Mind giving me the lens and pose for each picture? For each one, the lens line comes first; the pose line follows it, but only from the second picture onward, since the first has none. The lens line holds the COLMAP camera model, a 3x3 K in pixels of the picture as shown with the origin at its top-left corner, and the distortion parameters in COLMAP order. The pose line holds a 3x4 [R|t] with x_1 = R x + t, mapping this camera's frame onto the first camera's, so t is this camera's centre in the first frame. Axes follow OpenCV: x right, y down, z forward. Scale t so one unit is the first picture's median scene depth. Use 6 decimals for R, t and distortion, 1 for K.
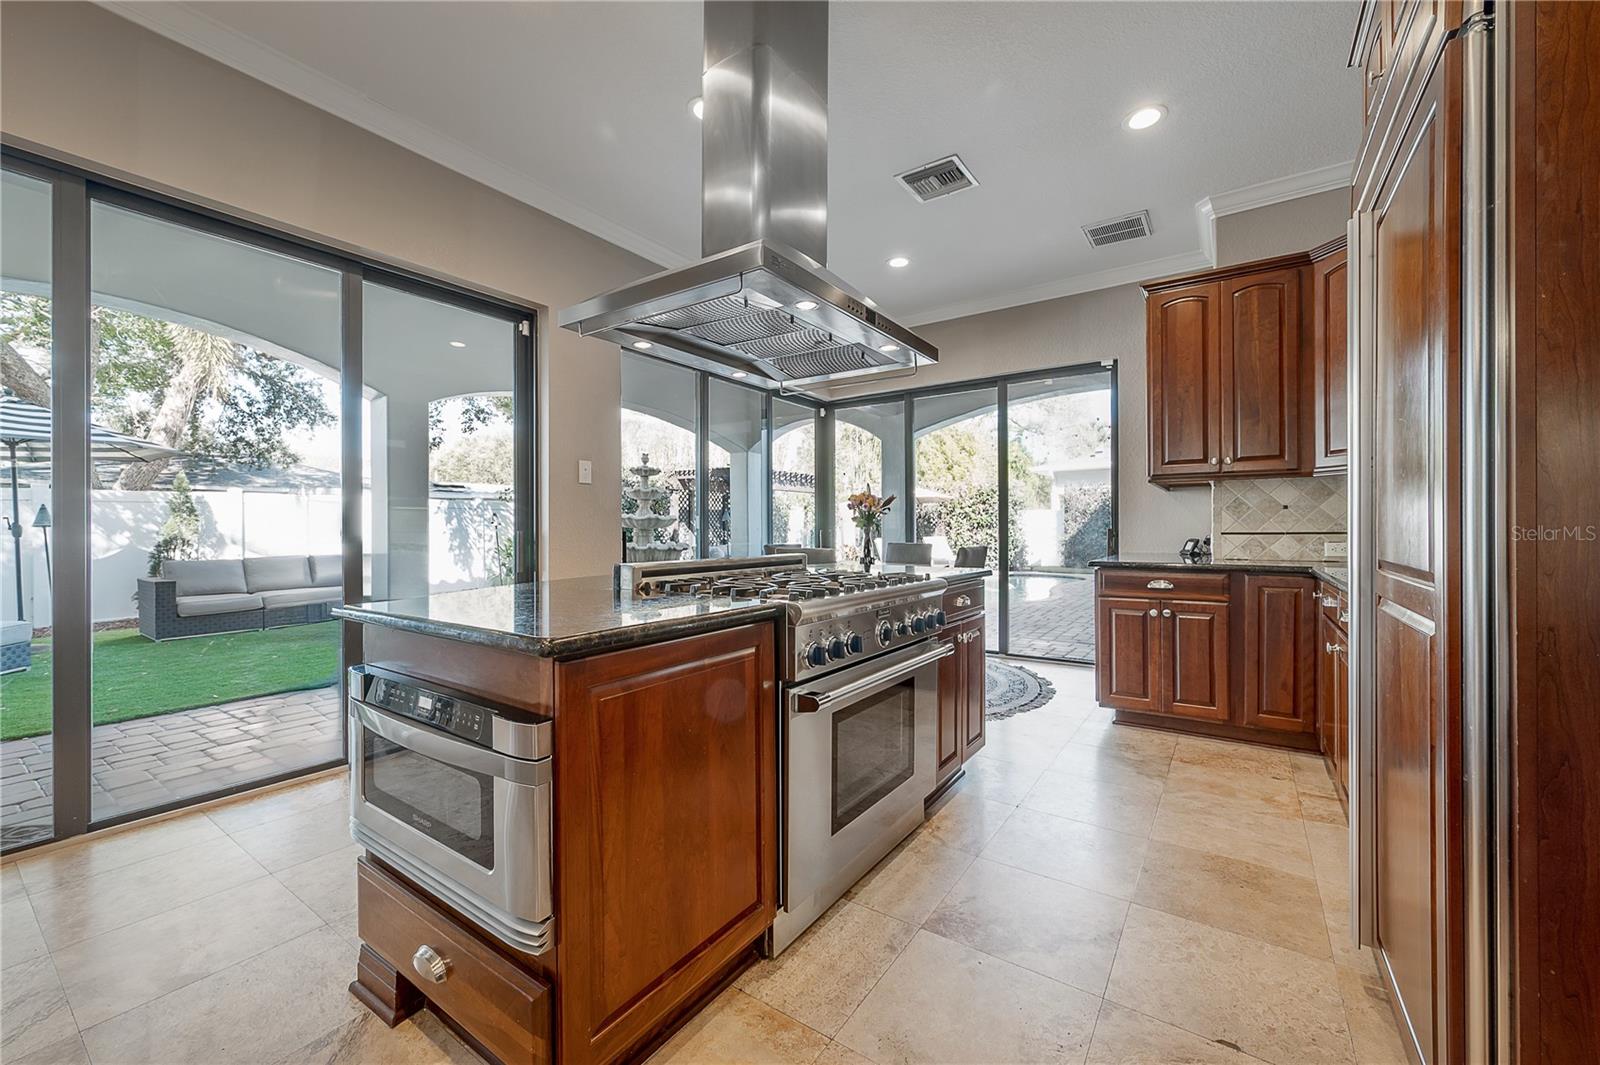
lens RADIAL K [[632.2, 0, 800.0], [0, 632.2, 532.5], [0, 0, 1]] dist [-0.000195, -0.000023]
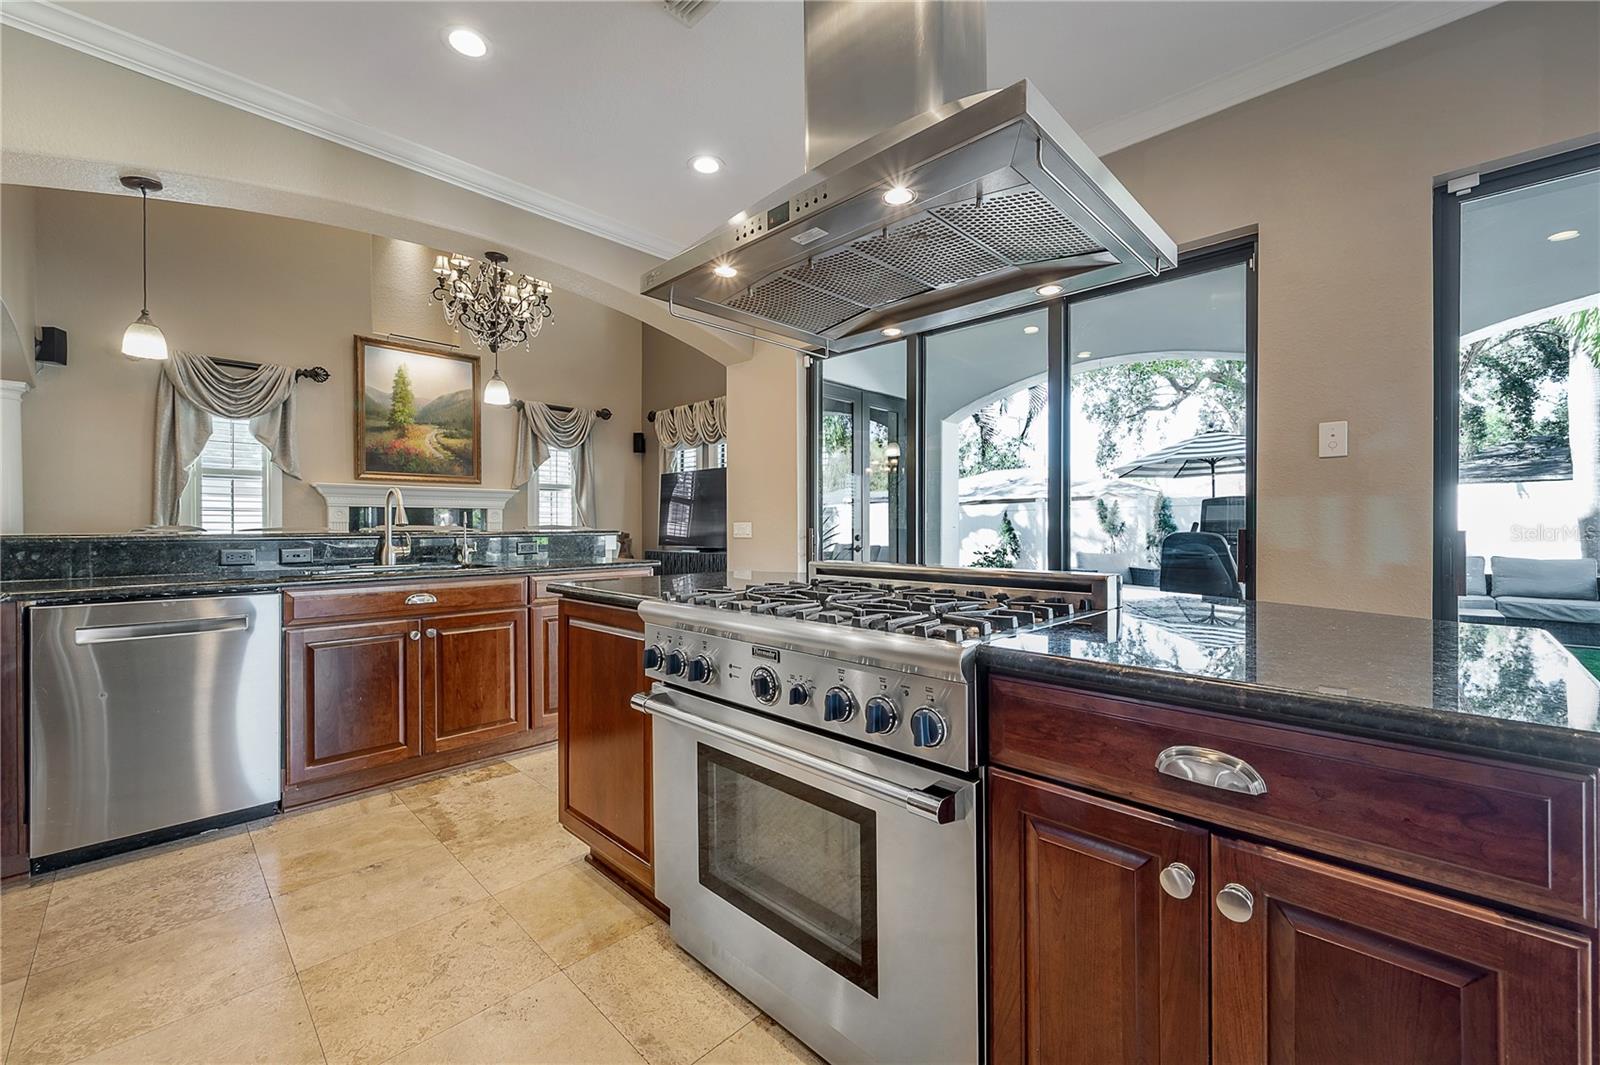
lens RADIAL K [[639.8, 0, 800.0], [0, 639.8, 532.5], [0, 0, 1]] dist [-0.000005, -0.000008]
pose [[-0.168978, 0.010956, -0.985559, 0.796489], [-0.007281, 0.999897, 0.012363, -0.010863], [0.985593, 0.009265, -0.168881, 1.147850]]
